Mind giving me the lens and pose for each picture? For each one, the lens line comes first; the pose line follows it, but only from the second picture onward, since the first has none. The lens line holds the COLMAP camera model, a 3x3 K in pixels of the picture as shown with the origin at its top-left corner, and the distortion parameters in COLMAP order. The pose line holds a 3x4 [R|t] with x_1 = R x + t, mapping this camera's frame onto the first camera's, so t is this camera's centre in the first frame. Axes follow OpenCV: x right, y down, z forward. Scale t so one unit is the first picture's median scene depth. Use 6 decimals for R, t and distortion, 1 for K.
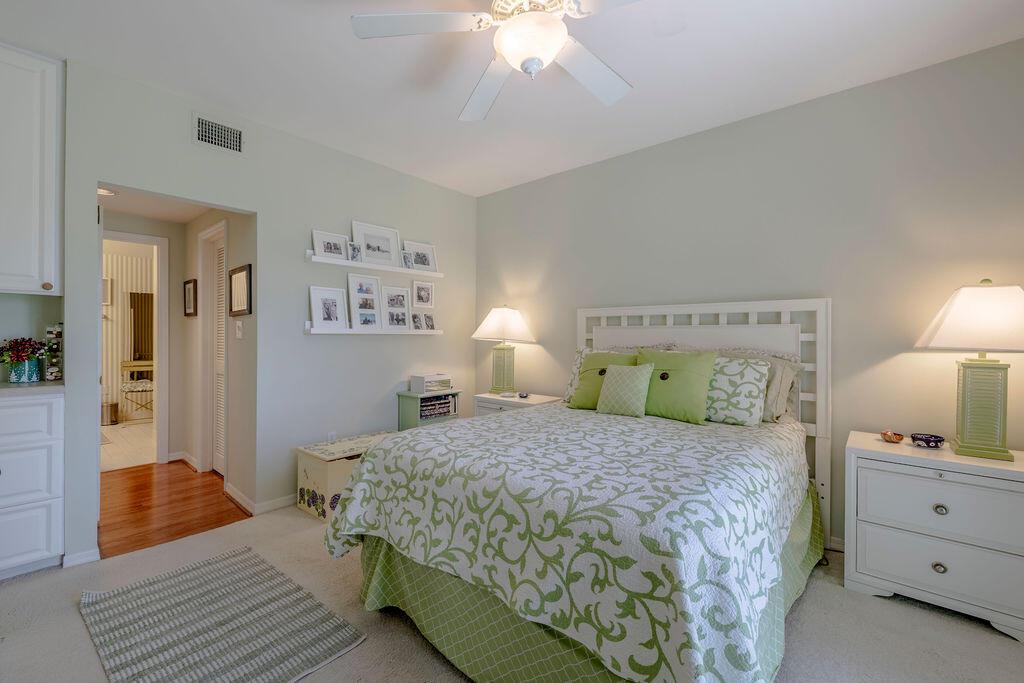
lens RADIAL K [[428.5, 0, 512.4], [0, 428.5, 335.3], [0, 0, 1]] dist [-0.000817, -0.000079]
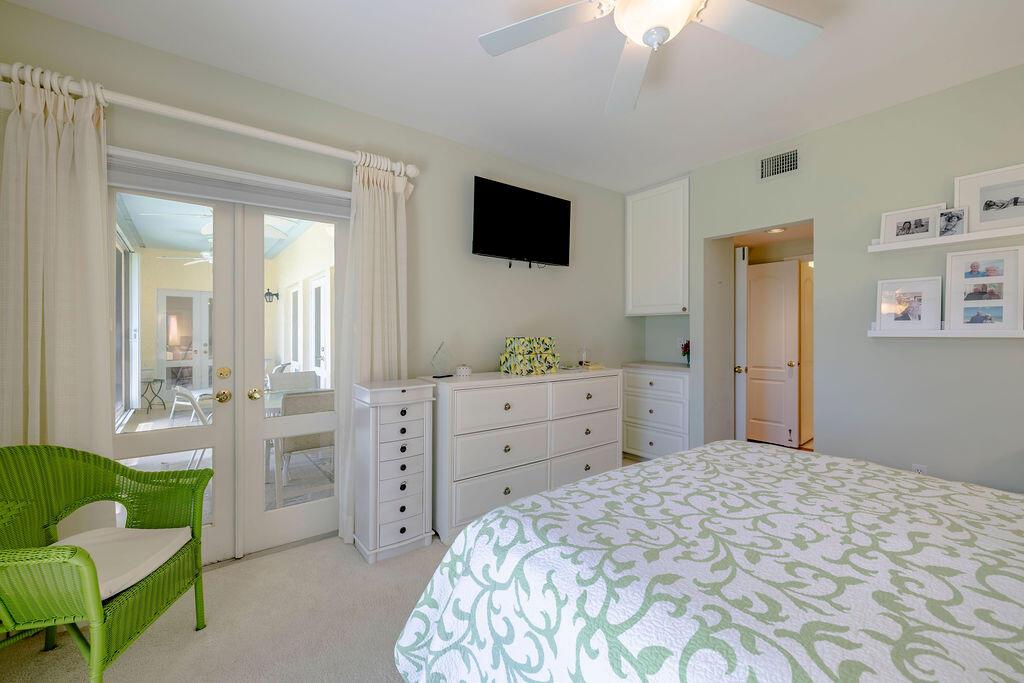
lens RADIAL K [[428.5, 0, 512.4], [0, 428.5, 335.3], [0, 0, 1]] dist [-0.000817, -0.000079]
pose [[-0.197606, -0.004861, -0.980270, 0.608667], [-0.006416, 0.999973, -0.003665, 0.001474], [0.980261, 0.005565, -0.197632, 0.548086]]
